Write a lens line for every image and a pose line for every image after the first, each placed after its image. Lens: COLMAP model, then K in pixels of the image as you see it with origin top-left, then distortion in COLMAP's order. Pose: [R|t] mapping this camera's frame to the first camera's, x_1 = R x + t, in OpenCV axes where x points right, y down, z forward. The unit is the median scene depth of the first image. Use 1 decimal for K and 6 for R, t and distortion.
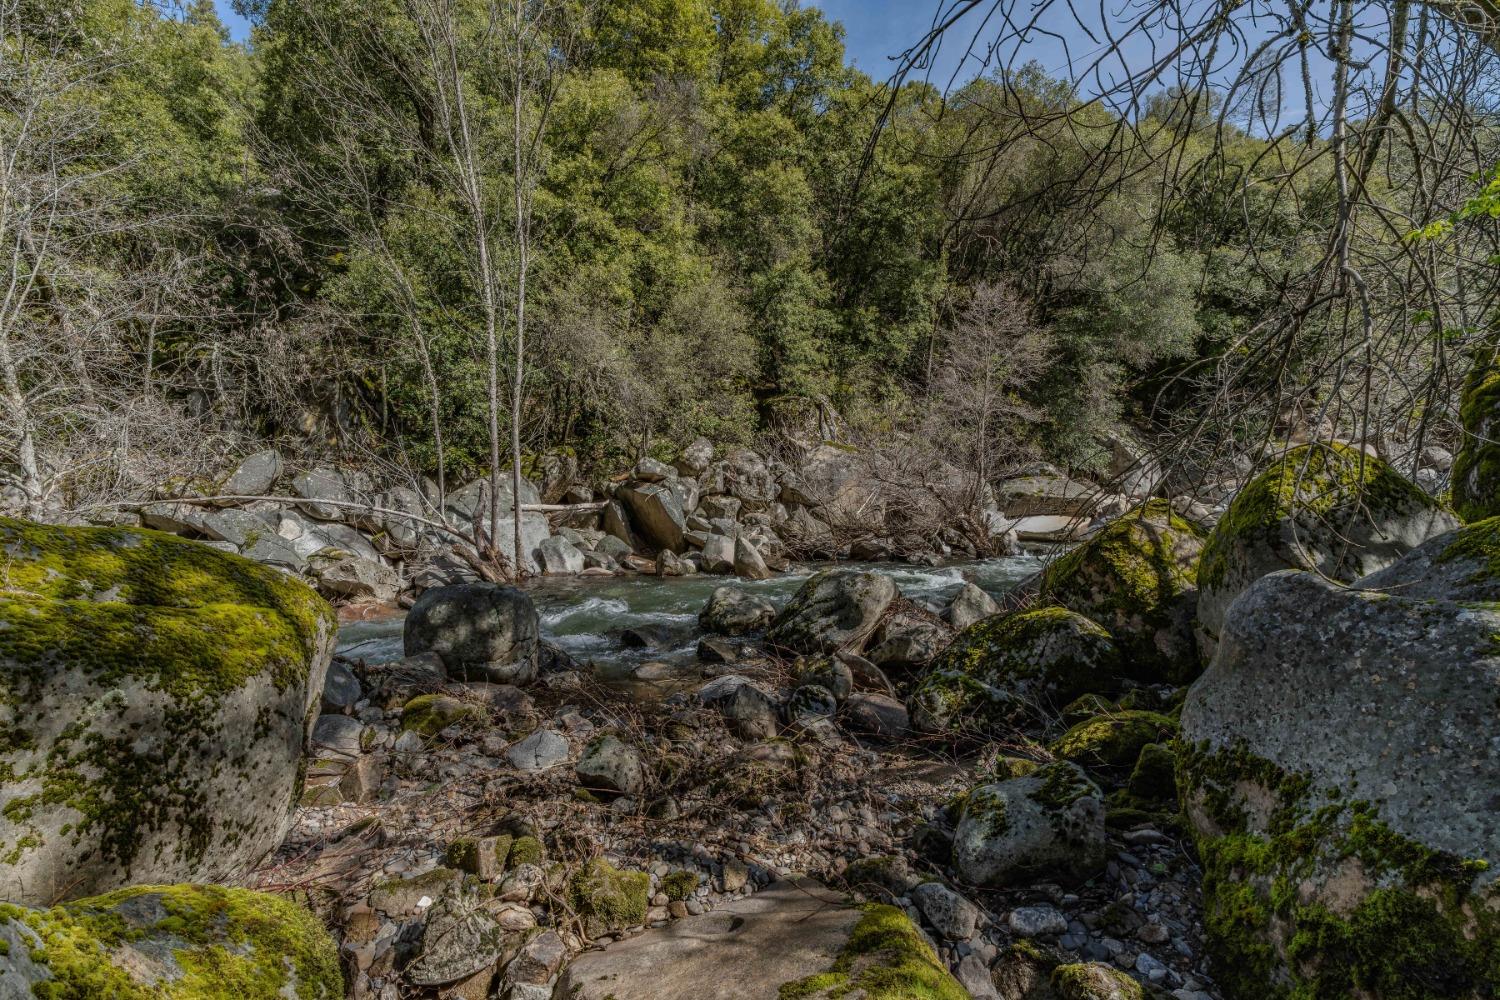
lens RADIAL K [[664.1, 0, 759.5], [0, 664.1, 506.3], [0, 0, 1]] dist [-0.009874, 0.001490]
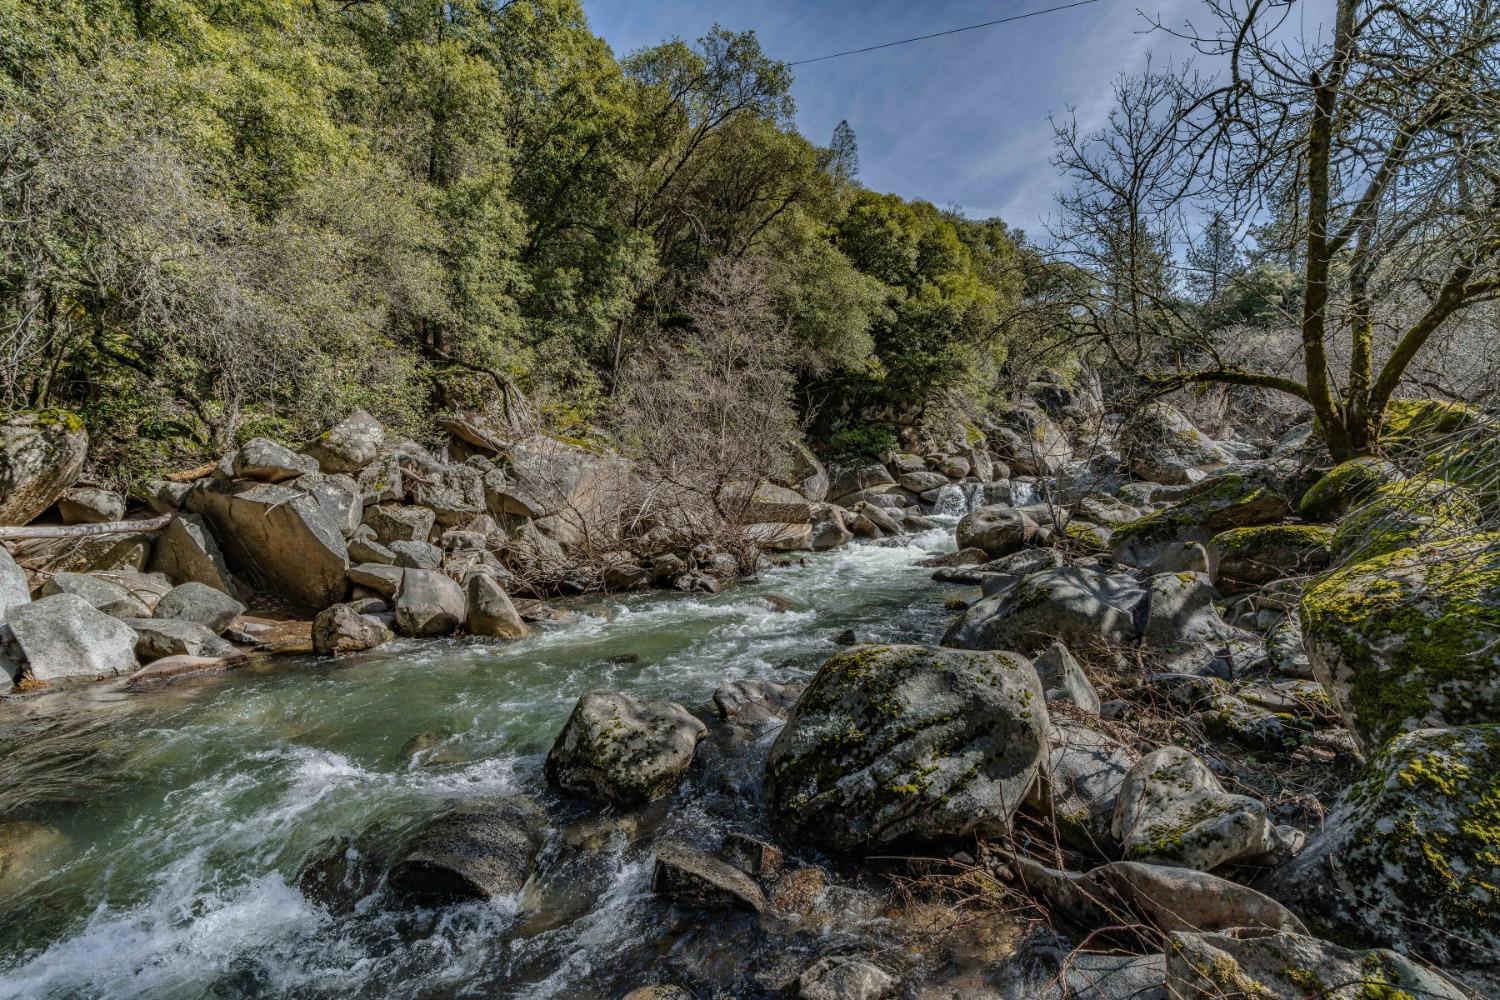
lens RADIAL K [[664.1, 0, 748.4], [0, 664.1, 501.7], [0, 0, 1]] dist [-0.009874, 0.001490]
pose [[0.839305, -0.005829, 0.543630, -0.139310], [0.014735, 0.999819, -0.012028, -0.007186], [-0.543461, 0.018105, 0.839239, 0.328071]]
